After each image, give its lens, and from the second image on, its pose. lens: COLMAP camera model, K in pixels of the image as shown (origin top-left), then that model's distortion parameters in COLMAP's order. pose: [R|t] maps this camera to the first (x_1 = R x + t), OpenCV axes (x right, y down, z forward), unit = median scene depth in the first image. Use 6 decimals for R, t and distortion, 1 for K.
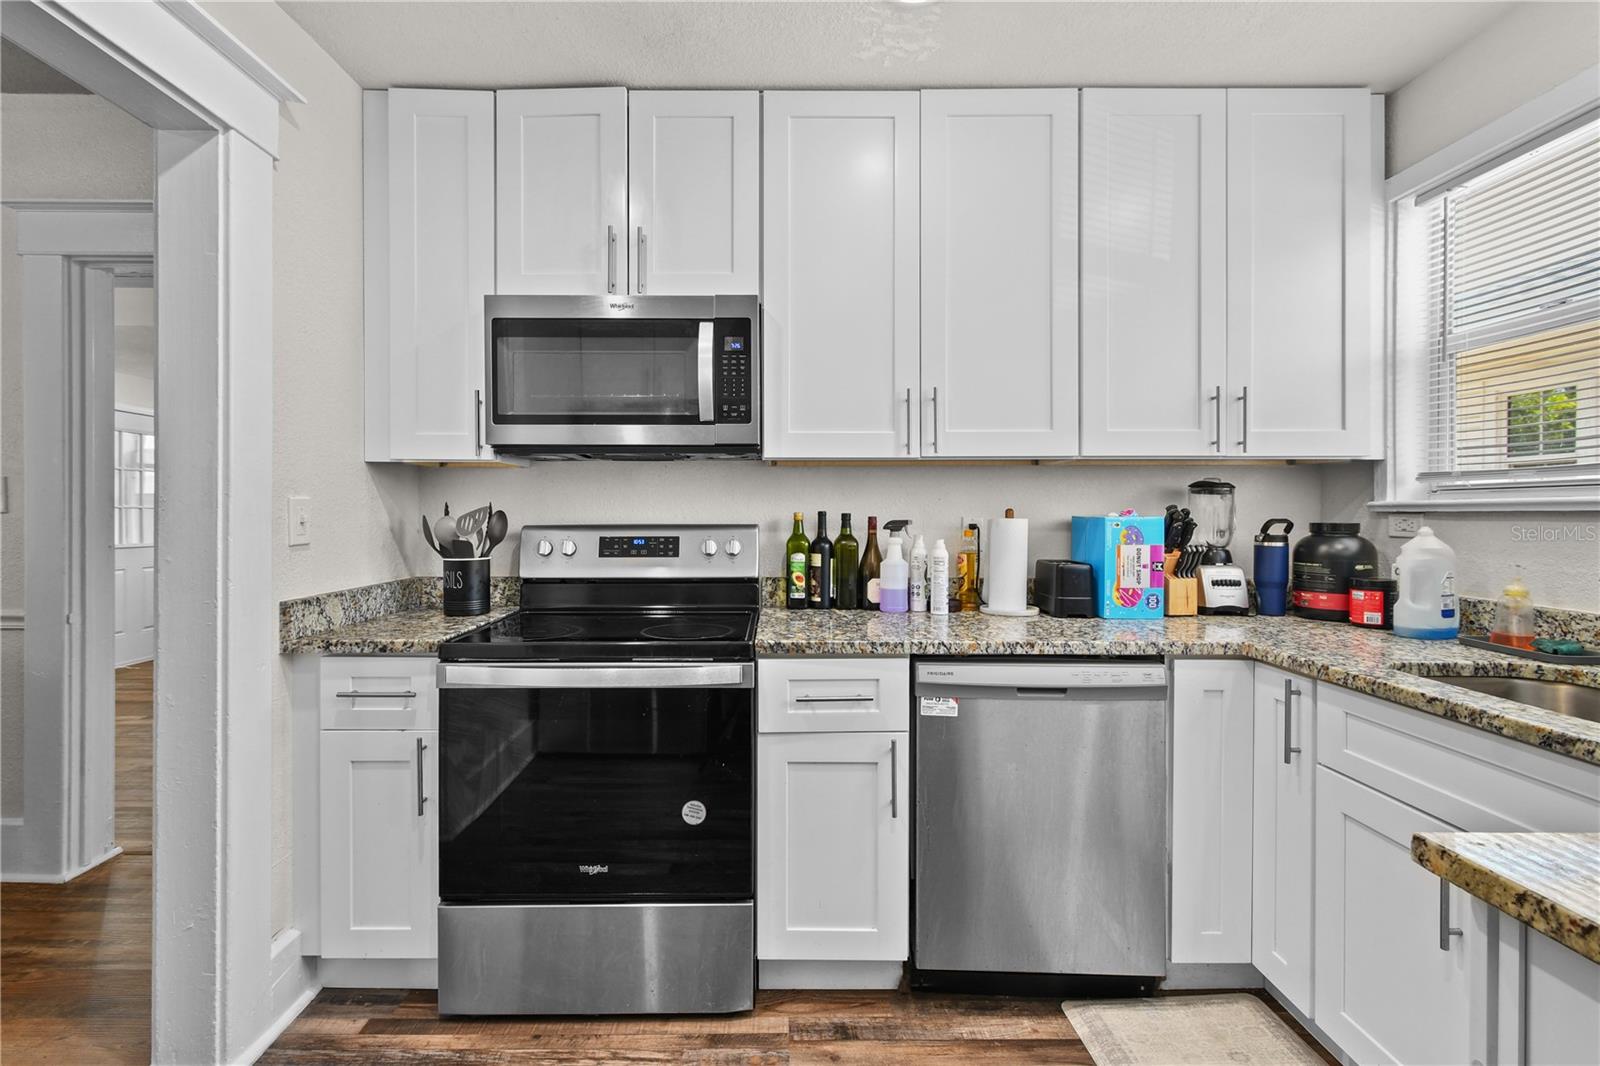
lens RADIAL K [[735.0, 0, 792.8], [0, 735.0, 514.8], [0, 0, 1]] dist [0.001714, 0.000741]
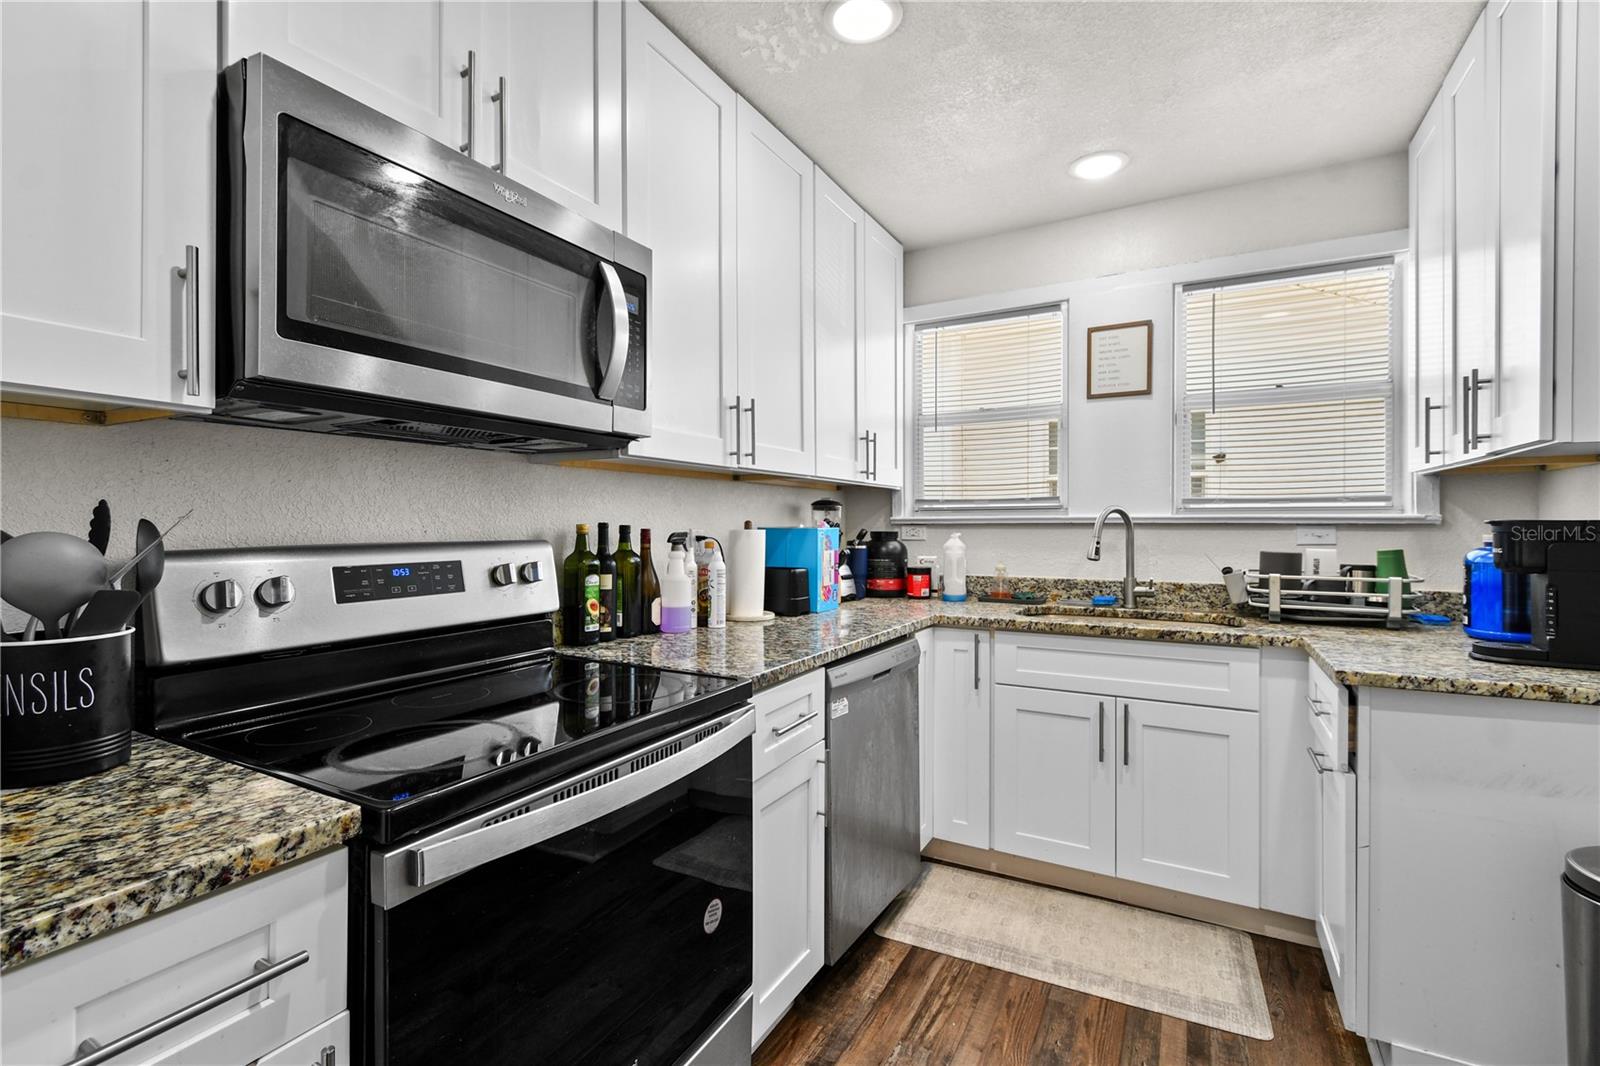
lens RADIAL K [[714.6, 0, 791.4], [0, 714.6, 528.8], [0, 0, 1]] dist [0.004870, 0.000246]
pose [[0.493508, -0.005011, 0.869727, -0.621110], [0.004567, 0.999985, 0.003171, 0.000630], [-0.869729, 0.002407, 0.493523, 0.470706]]
